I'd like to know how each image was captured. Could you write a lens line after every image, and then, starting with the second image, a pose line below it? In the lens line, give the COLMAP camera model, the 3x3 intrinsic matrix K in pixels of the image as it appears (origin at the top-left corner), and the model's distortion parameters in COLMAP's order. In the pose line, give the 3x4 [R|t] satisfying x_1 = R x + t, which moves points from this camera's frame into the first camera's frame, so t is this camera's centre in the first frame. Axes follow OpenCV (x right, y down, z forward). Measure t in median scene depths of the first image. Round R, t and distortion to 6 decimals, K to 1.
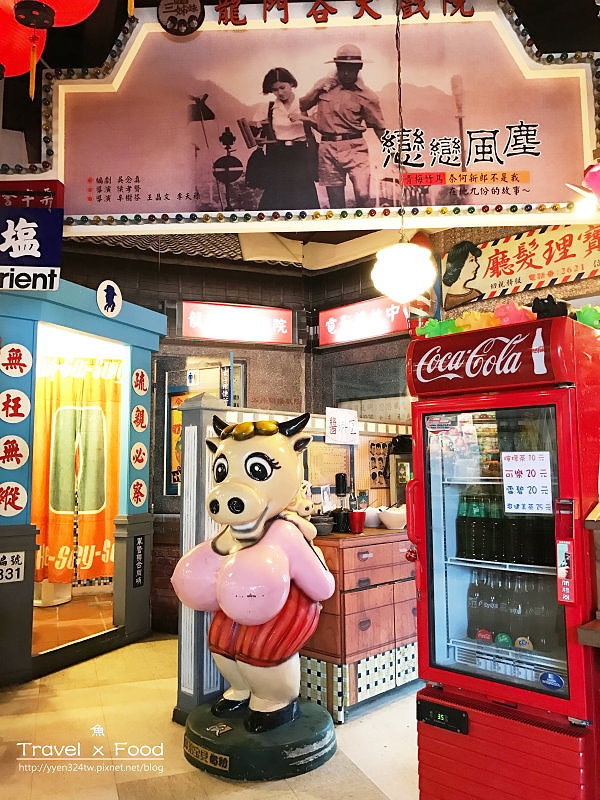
lens RADIAL K [[648.2, 0, 299.9], [0, 648.2, 400.8], [0, 0, 1]] dist [0.001140, 0.013187]
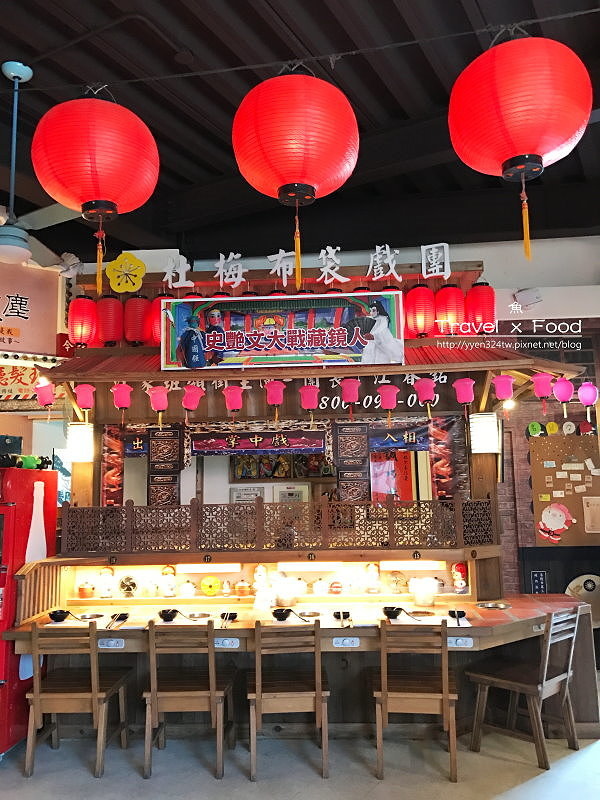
lens RADIAL K [[648.2, 0, 299.8], [0, 648.2, 400.3], [0, 0, 1]] dist [0.001140, 0.013187]
pose [[0.755687, 0.081936, 0.649788, -0.097331], [-0.057850, 0.996616, -0.058392, -0.123625], [-0.652373, 0.006536, 0.757870, -0.465427]]
